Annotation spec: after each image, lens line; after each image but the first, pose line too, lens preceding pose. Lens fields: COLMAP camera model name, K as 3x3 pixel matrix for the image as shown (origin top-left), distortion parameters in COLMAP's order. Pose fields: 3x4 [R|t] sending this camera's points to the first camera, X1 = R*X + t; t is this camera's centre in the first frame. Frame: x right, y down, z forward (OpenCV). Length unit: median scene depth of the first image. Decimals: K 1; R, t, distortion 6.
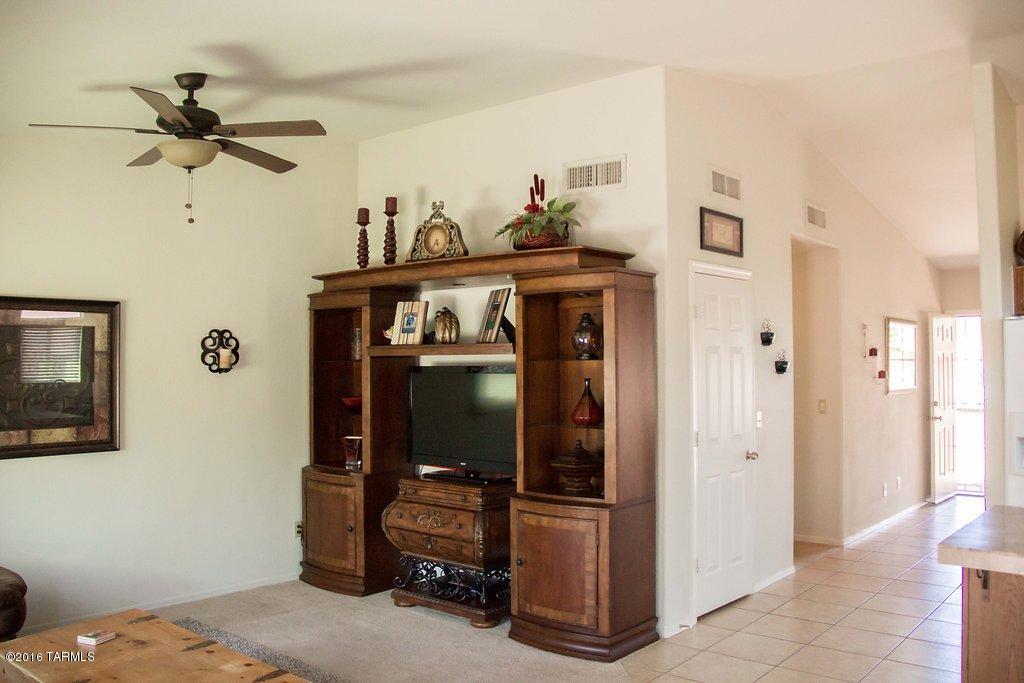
lens RADIAL K [[858.4, 0, 511.5], [0, 858.4, 340.6], [0, 0, 1]] dist [-0.174640, 0.136057]
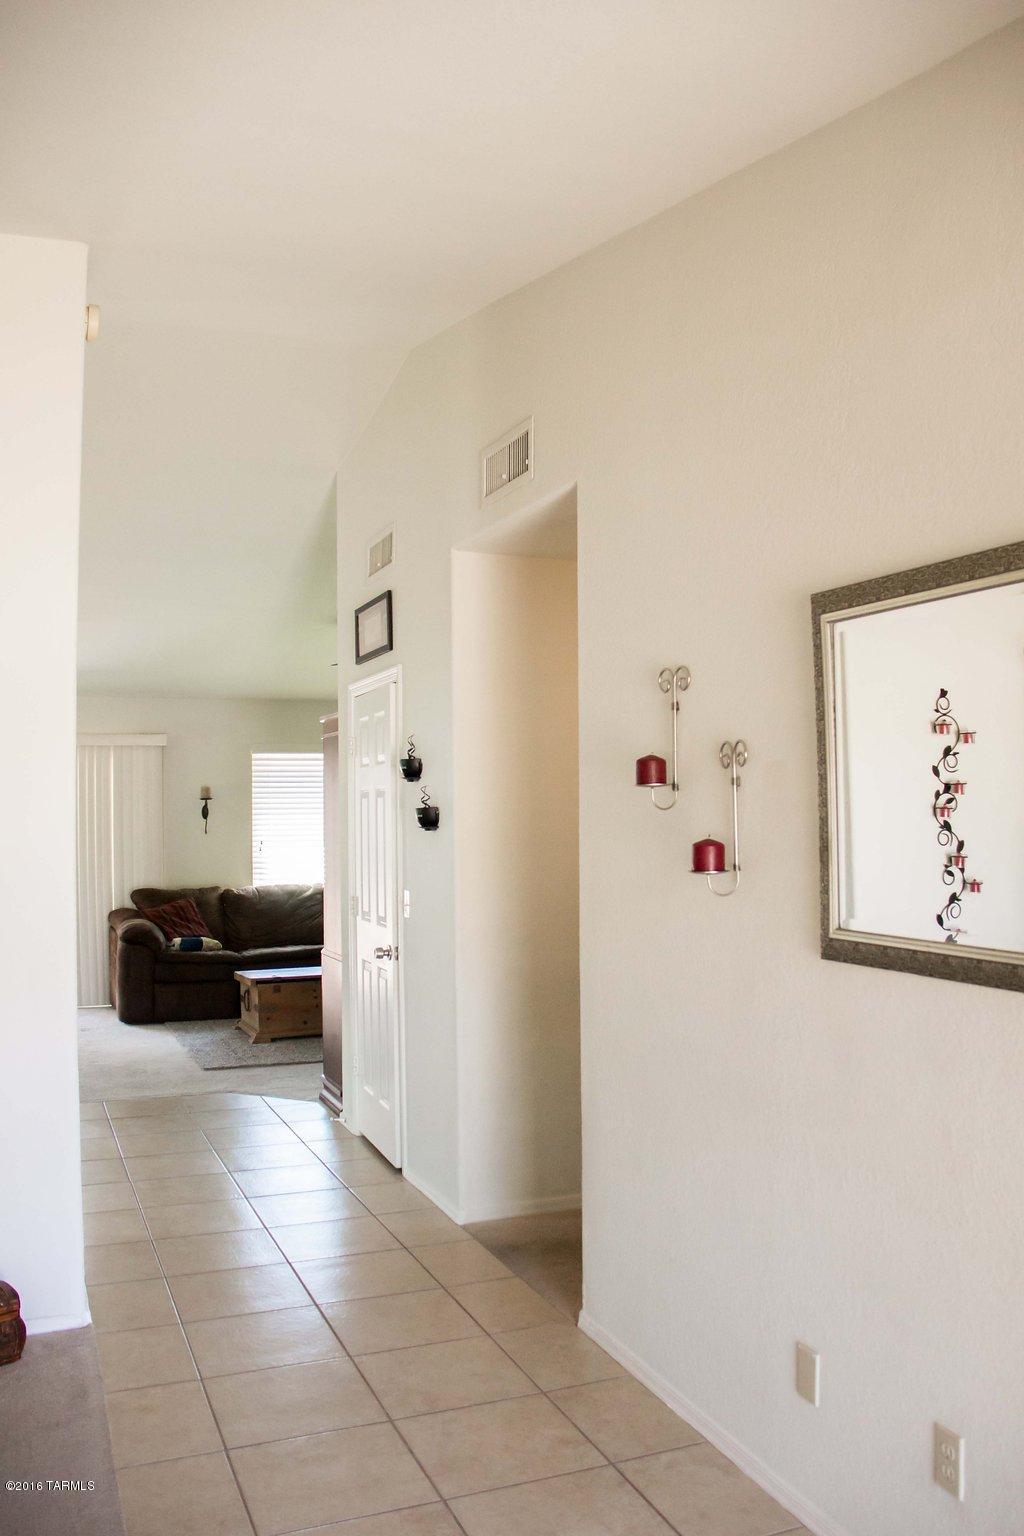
lens RADIAL K [[1287.7, 0, 511.5], [0, 1287.7, 766.4], [0, 0, 1]] dist [-0.174640, 0.136057]
pose [[-0.457021, -0.013687, -0.889350, 1.188660], [0.050307, 0.997883, -0.041209, 0.039829], [0.888032, -0.063574, -0.455365, 1.639835]]
